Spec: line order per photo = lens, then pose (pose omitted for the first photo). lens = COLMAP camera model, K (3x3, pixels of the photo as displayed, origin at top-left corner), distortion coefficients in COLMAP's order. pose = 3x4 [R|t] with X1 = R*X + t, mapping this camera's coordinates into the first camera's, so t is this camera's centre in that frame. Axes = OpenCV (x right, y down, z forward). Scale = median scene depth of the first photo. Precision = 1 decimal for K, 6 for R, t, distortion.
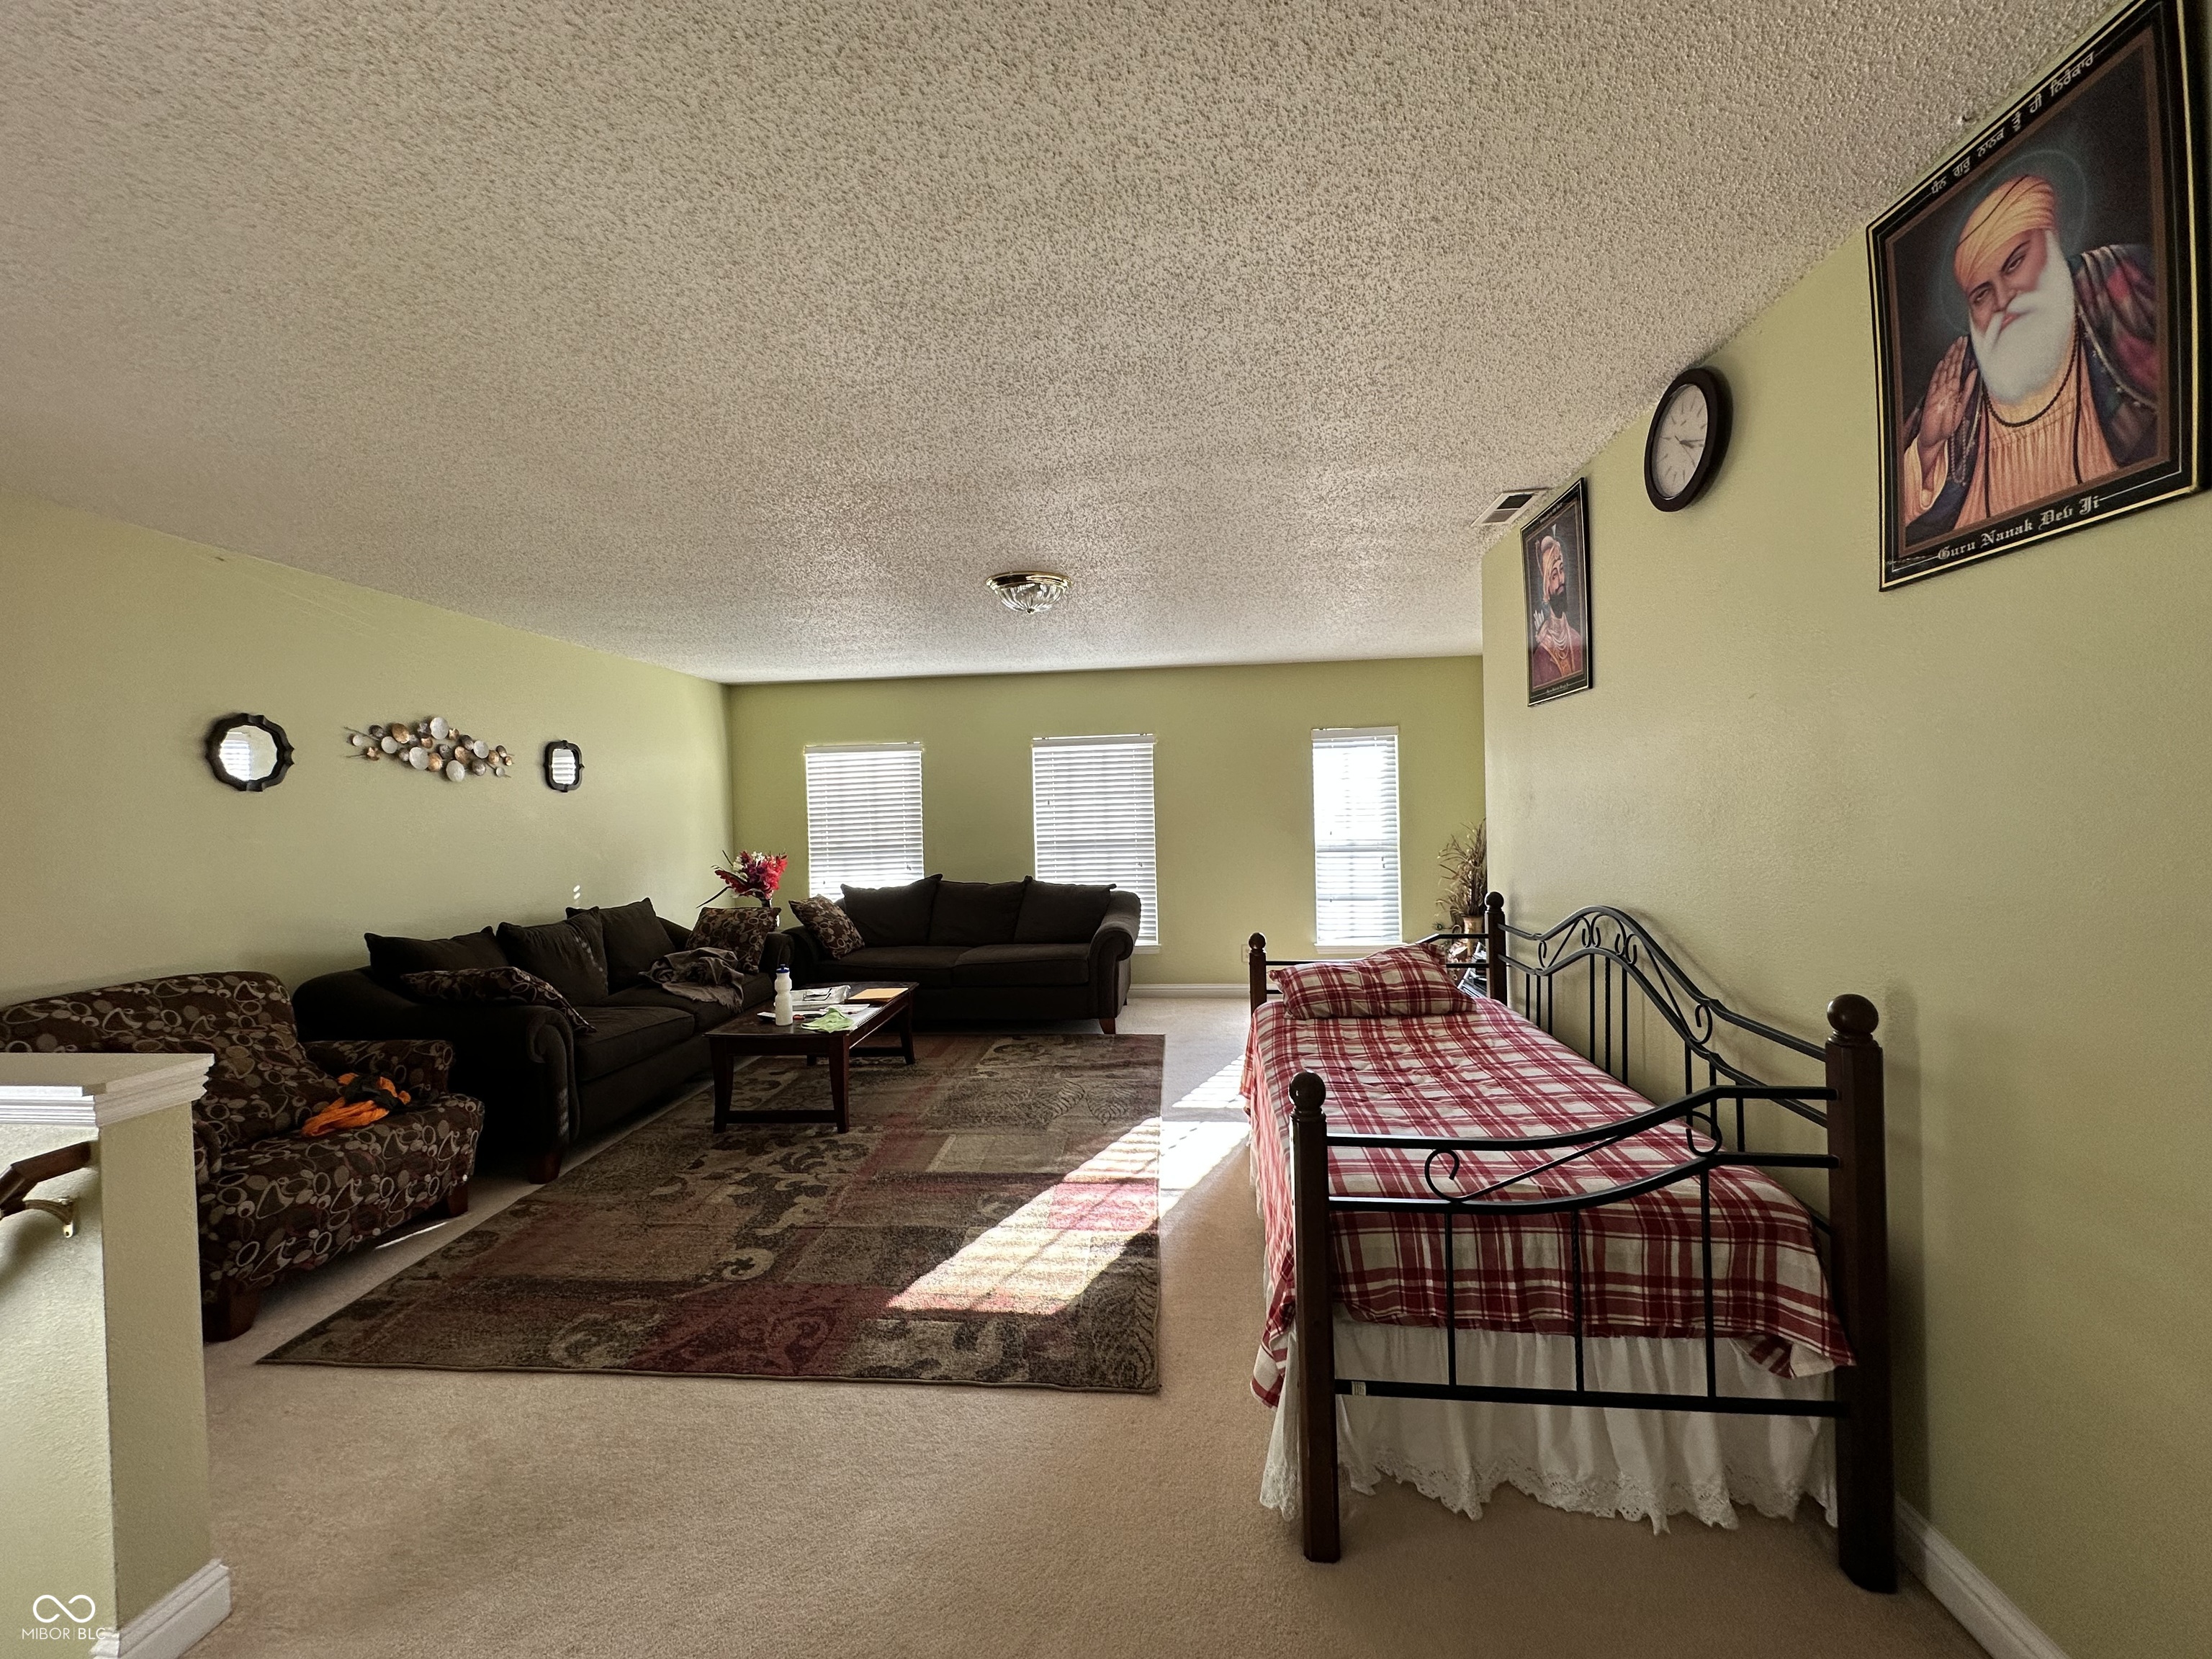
lens RADIAL K [[877.2, 0, 1108.5], [0, 877.2, 818.8], [0, 0, 1]] dist [-0.002389, -0.000166]
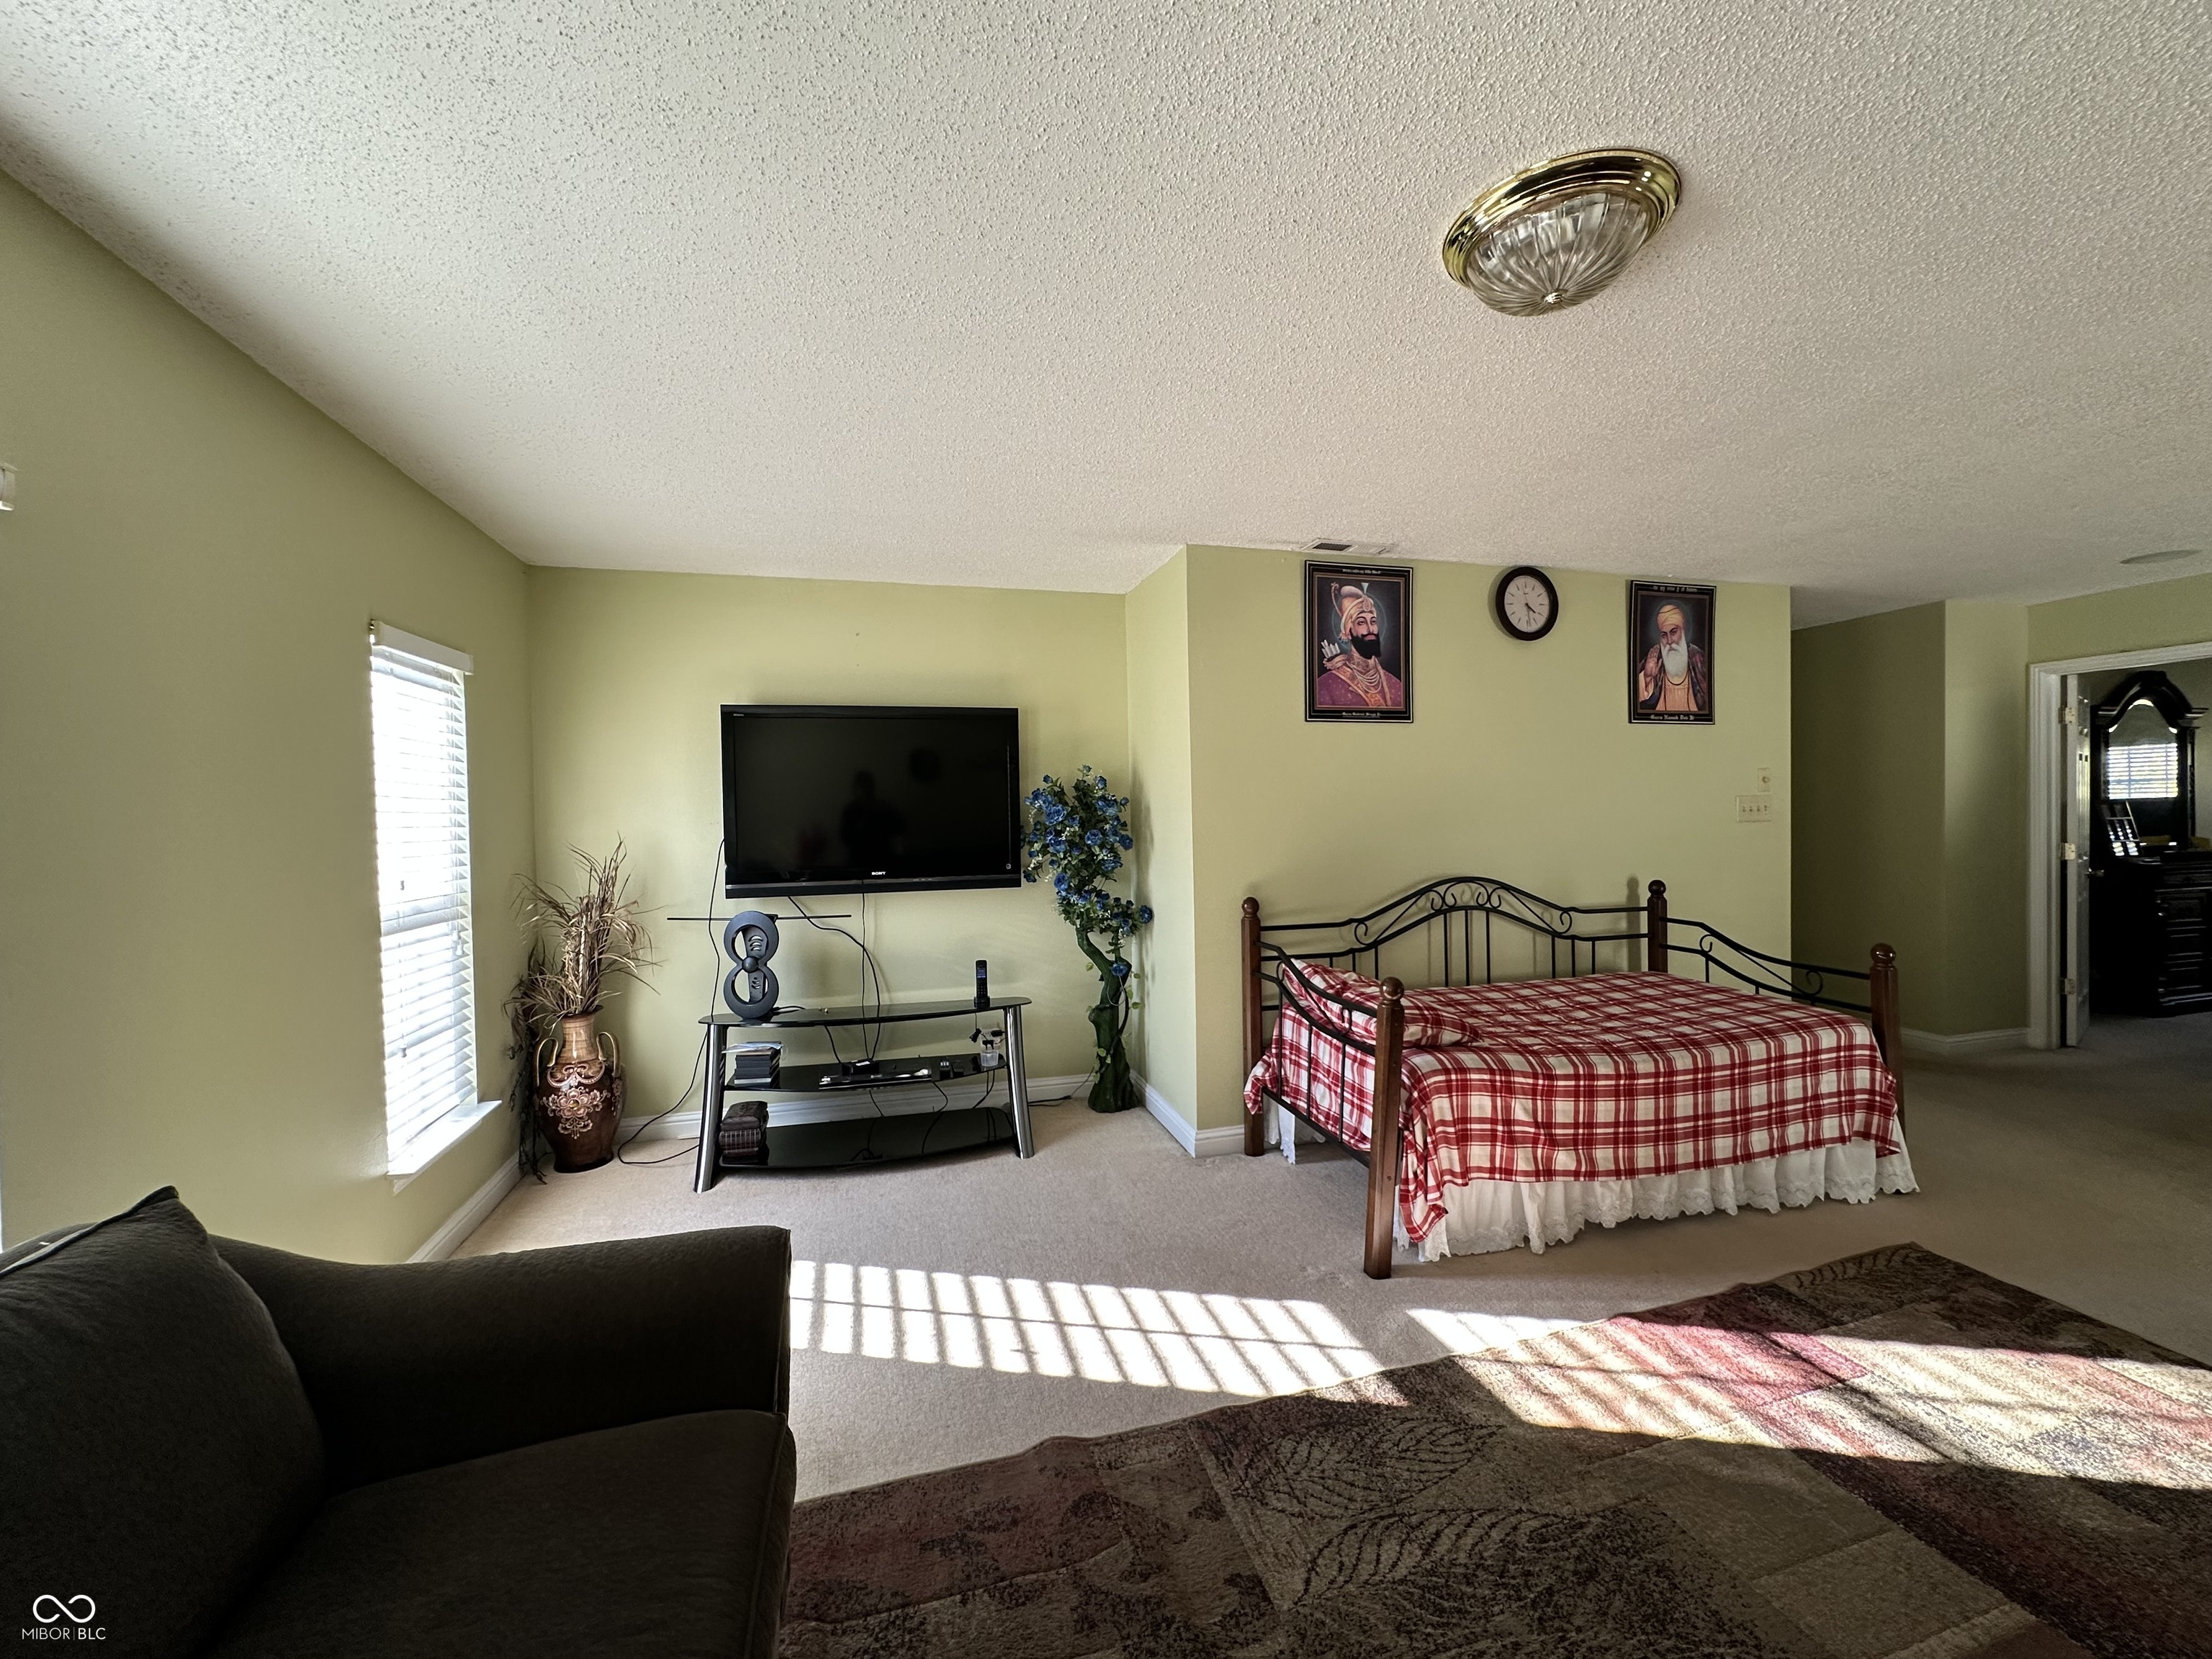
lens RADIAL K [[877.2, 0, 1100.8], [0, 877.2, 830.6], [0, 0, 1]] dist [-0.002389, -0.000166]
pose [[-0.356686, 0.007001, 0.934198, -0.477944], [0.030679, 0.999520, 0.004223, -0.000699], [-0.933720, 0.030166, -0.356730, 1.670743]]
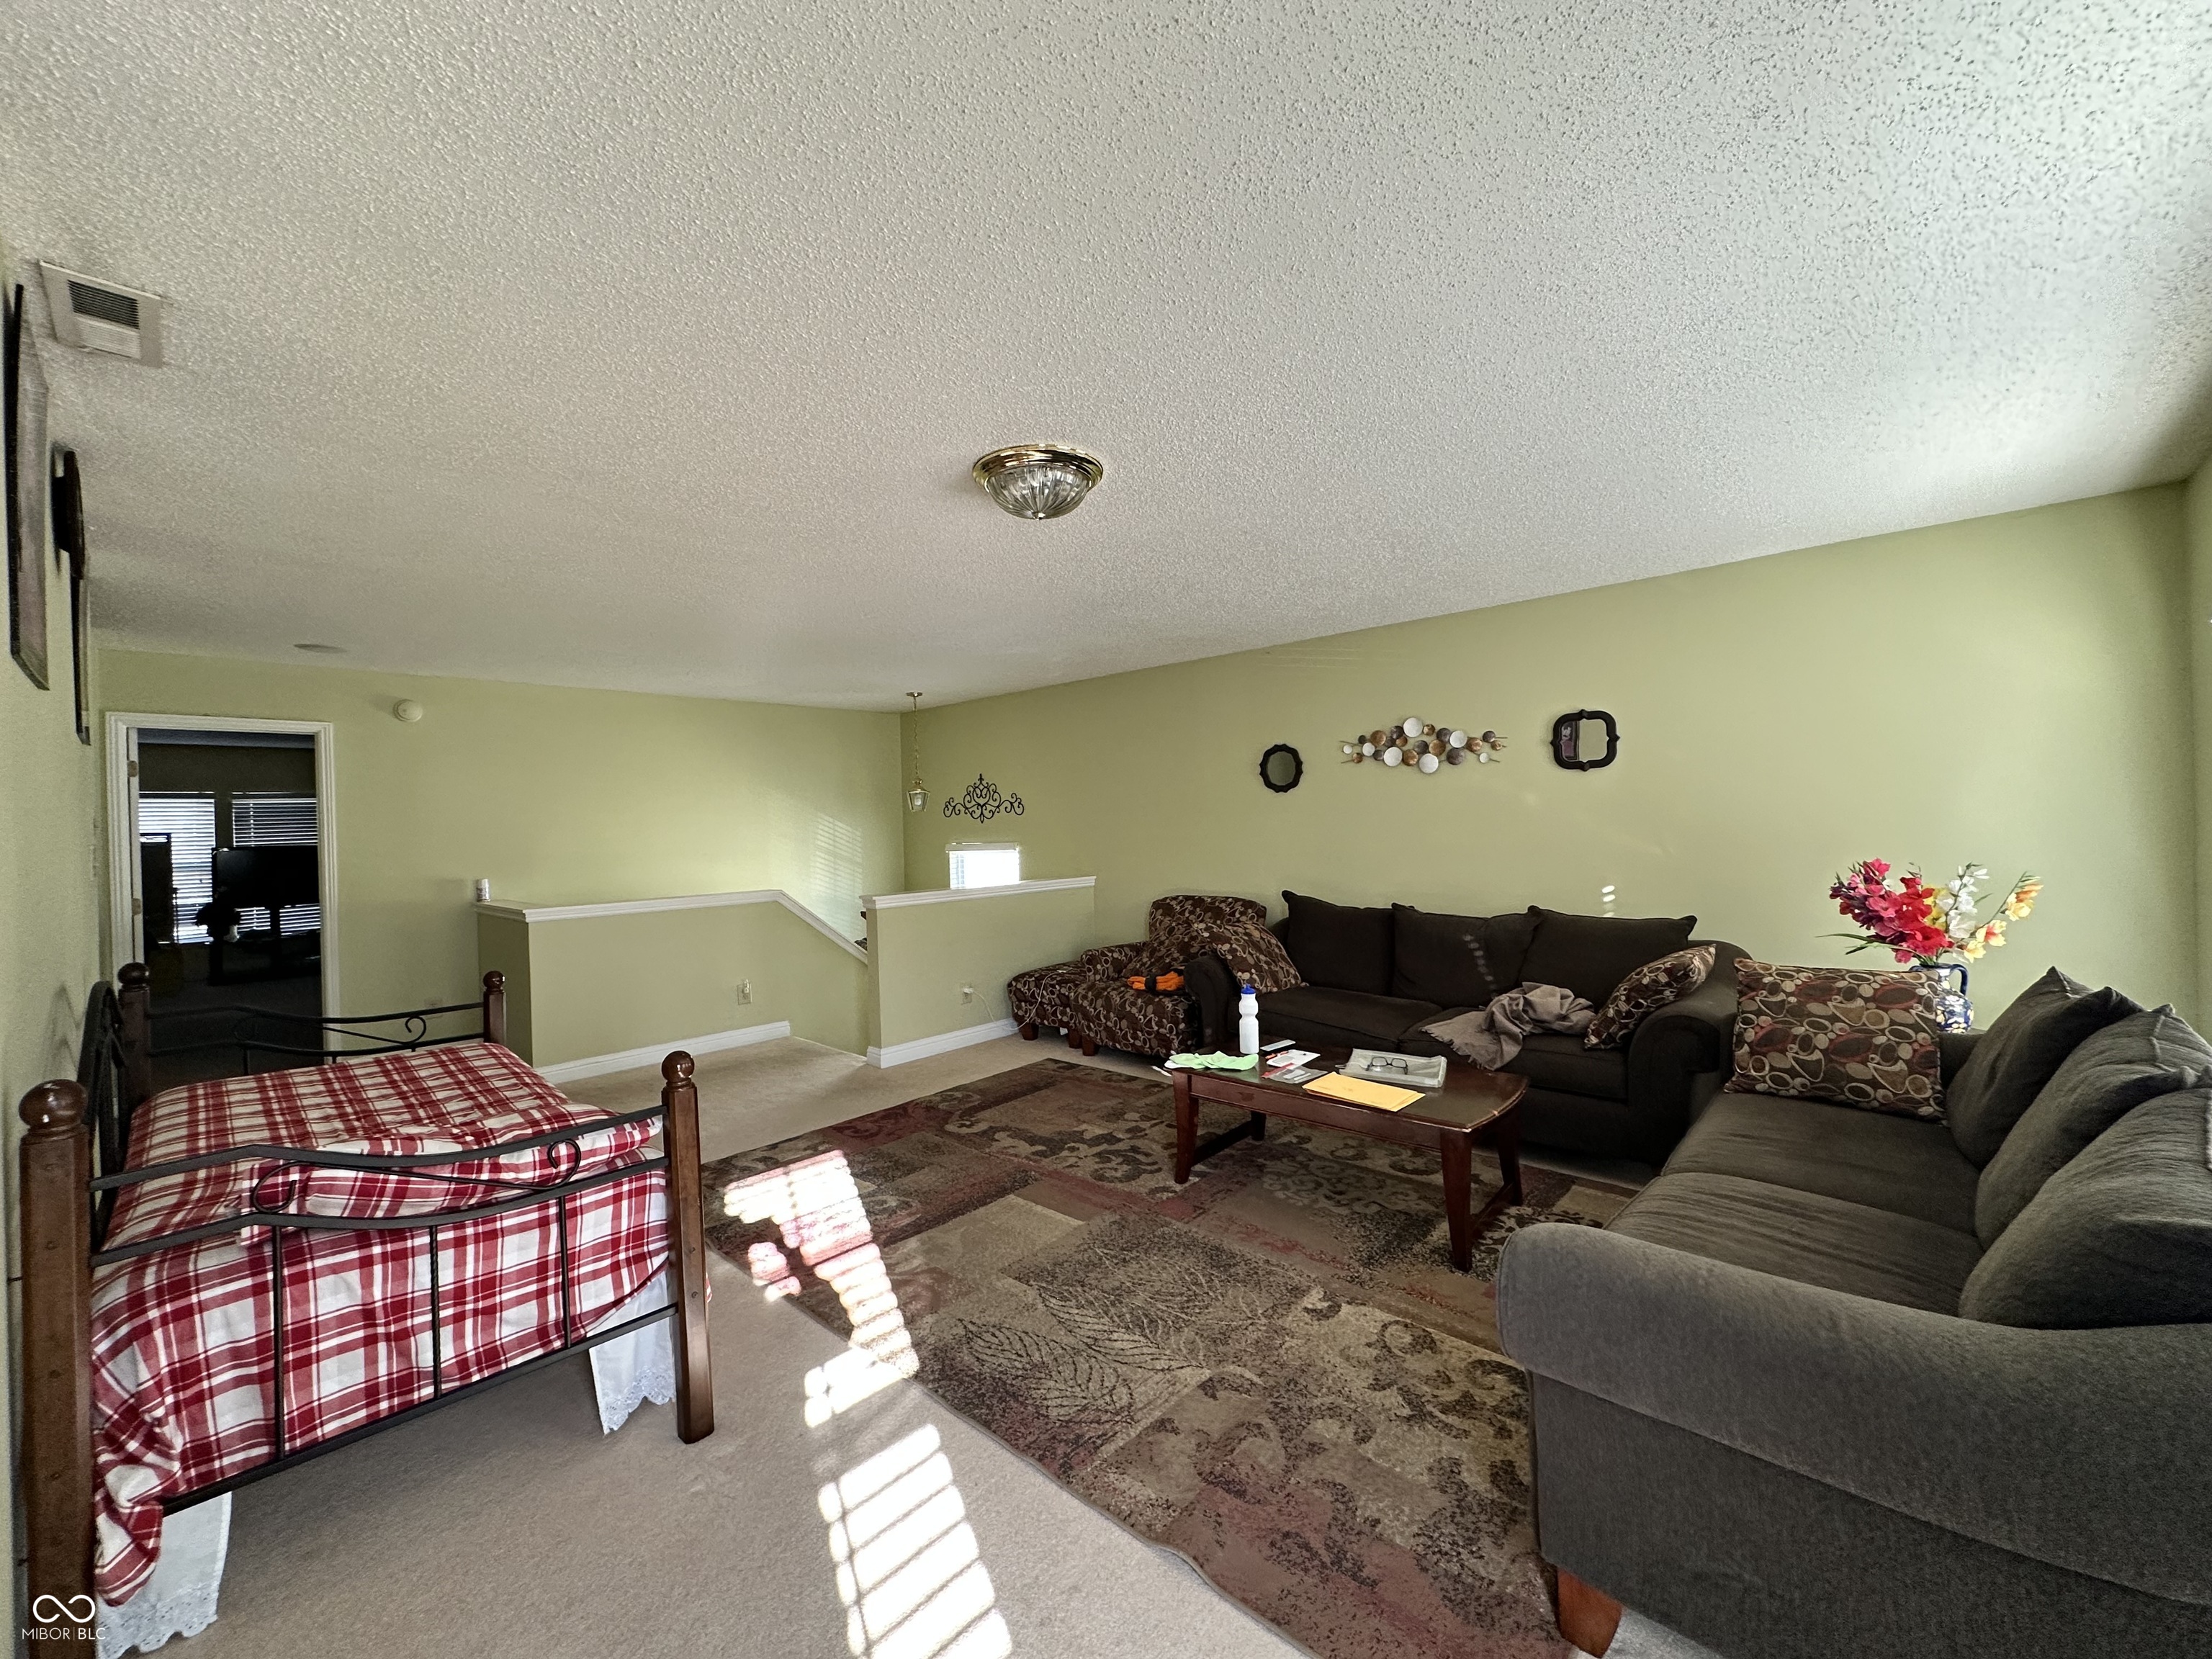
lens RADIAL K [[877.2, 0, 1111.8], [0, 877.2, 821.3], [0, 0, 1]] dist [-0.002389, -0.000166]
pose [[-0.603951, 0.037404, -0.796143, 0.506041], [0.032892, 0.999217, 0.021993, -0.026277], [0.796342, -0.012905, -0.604708, 1.782684]]
